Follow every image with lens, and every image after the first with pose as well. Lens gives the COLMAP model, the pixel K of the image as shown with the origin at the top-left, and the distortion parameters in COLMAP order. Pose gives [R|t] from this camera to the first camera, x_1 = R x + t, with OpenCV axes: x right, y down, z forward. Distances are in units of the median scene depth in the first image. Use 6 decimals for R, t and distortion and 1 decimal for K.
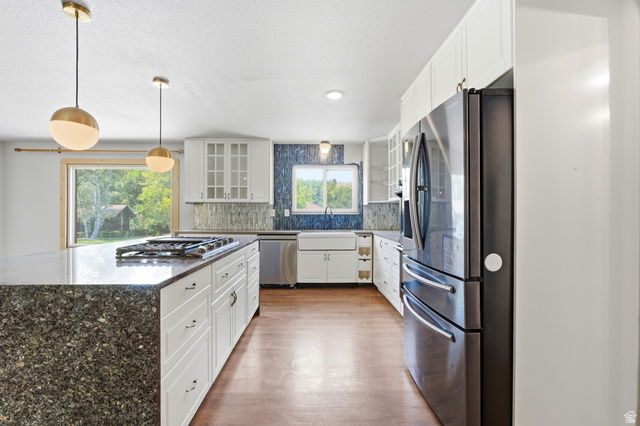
lens RADIAL K [[284.0, 0, 317.6], [0, 284.0, 213.2], [0, 0, 1]] dist [-0.002424, 0.000358]
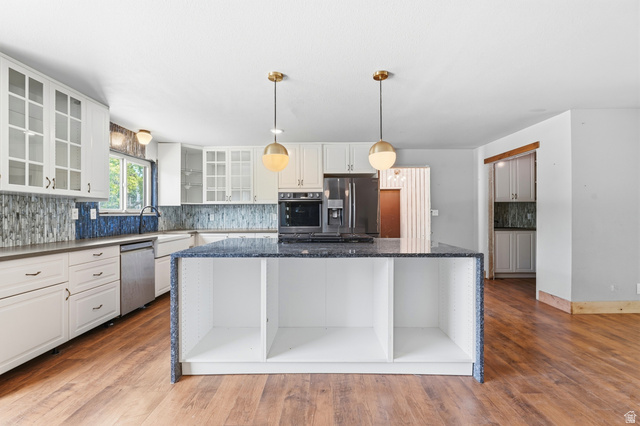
lens RADIAL K [[284.0, 0, 318.2], [0, 284.0, 213.2], [0, 0, 1]] dist [-0.002424, 0.000358]
pose [[0.038026, 0.003595, 0.999270, -0.774134], [0.001612, 0.999992, -0.003659, 0.000229], [-0.999275, 0.001750, 0.038020, 0.428289]]
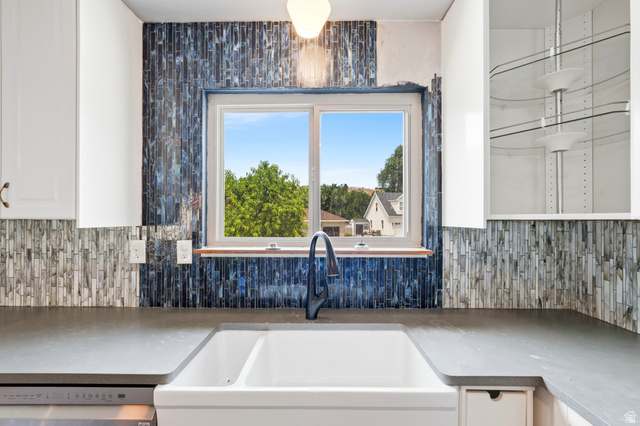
lens RADIAL K [[284.0, 0, 318.7], [0, 284.0, 217.8], [0, 0, 1]] dist [-0.002424, 0.000358]
pose [[0.999362, 0.000546, -0.035702, 0.043723], [-0.000648, 0.999996, -0.002852, -0.036343], [0.035700, 0.002873, 0.999358, 0.706575]]
